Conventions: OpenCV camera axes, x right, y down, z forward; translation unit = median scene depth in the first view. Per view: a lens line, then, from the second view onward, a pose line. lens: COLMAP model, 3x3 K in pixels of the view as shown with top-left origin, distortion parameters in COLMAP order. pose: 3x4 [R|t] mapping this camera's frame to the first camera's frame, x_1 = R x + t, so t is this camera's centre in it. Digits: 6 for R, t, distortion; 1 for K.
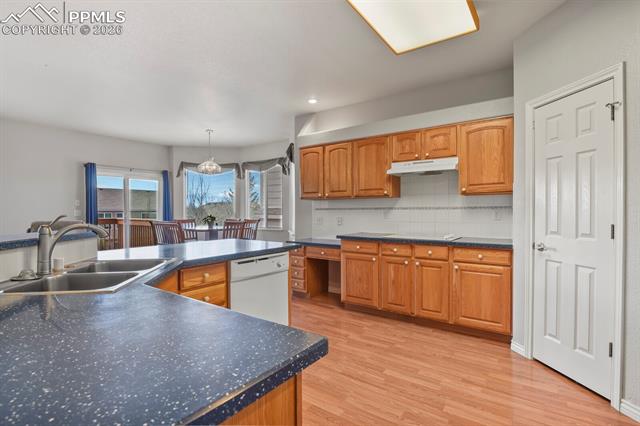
lens RADIAL K [[310.7, 0, 317.4], [0, 310.7, 215.0], [0, 0, 1]] dist [-0.002562, 0.000066]
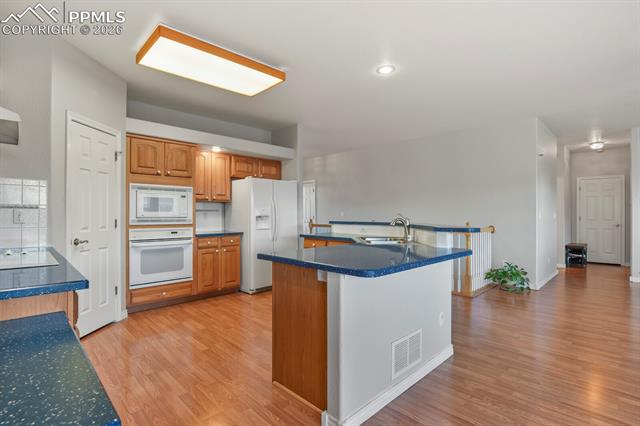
lens RADIAL K [[310.7, 0, 319.0], [0, 310.7, 213.4], [0, 0, 1]] dist [-0.002562, 0.000066]
pose [[-0.987708, 0.005052, 0.156227, -0.220834], [0.006273, 0.999954, 0.007321, -0.004819], [-0.156183, 0.008211, -0.987694, 1.195113]]
